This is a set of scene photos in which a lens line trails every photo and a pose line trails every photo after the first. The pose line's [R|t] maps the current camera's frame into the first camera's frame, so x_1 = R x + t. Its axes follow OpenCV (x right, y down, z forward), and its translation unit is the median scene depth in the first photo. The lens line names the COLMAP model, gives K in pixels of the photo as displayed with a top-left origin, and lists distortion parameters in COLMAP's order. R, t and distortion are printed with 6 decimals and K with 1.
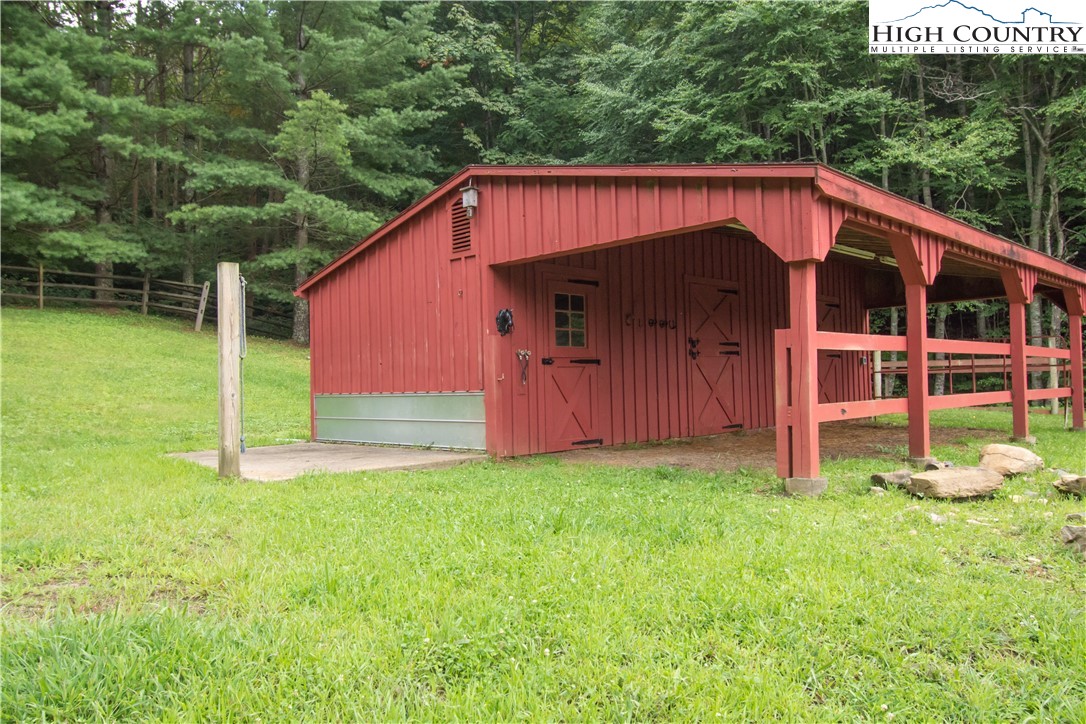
lens RADIAL K [[776.2, 0, 543.0], [0, 776.2, 362.0], [0, 0, 1]] dist [0.001209, 0.000309]
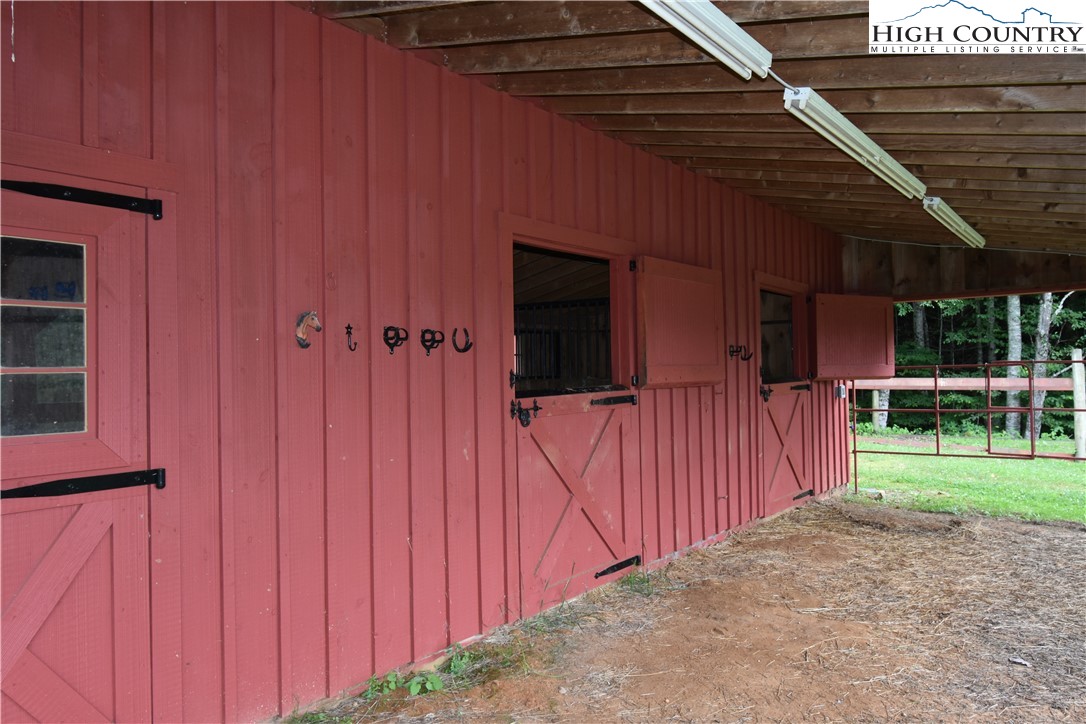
lens RADIAL K [[776.2, 0, 543.0], [0, 776.2, 362.0], [0, 0, 1]] dist [0.001209, 0.000309]
pose [[0.992467, 0.006875, 0.122323, 0.147595], [-0.008560, 0.999876, 0.013252, -0.039886], [-0.122216, -0.014199, 0.992402, 0.572351]]
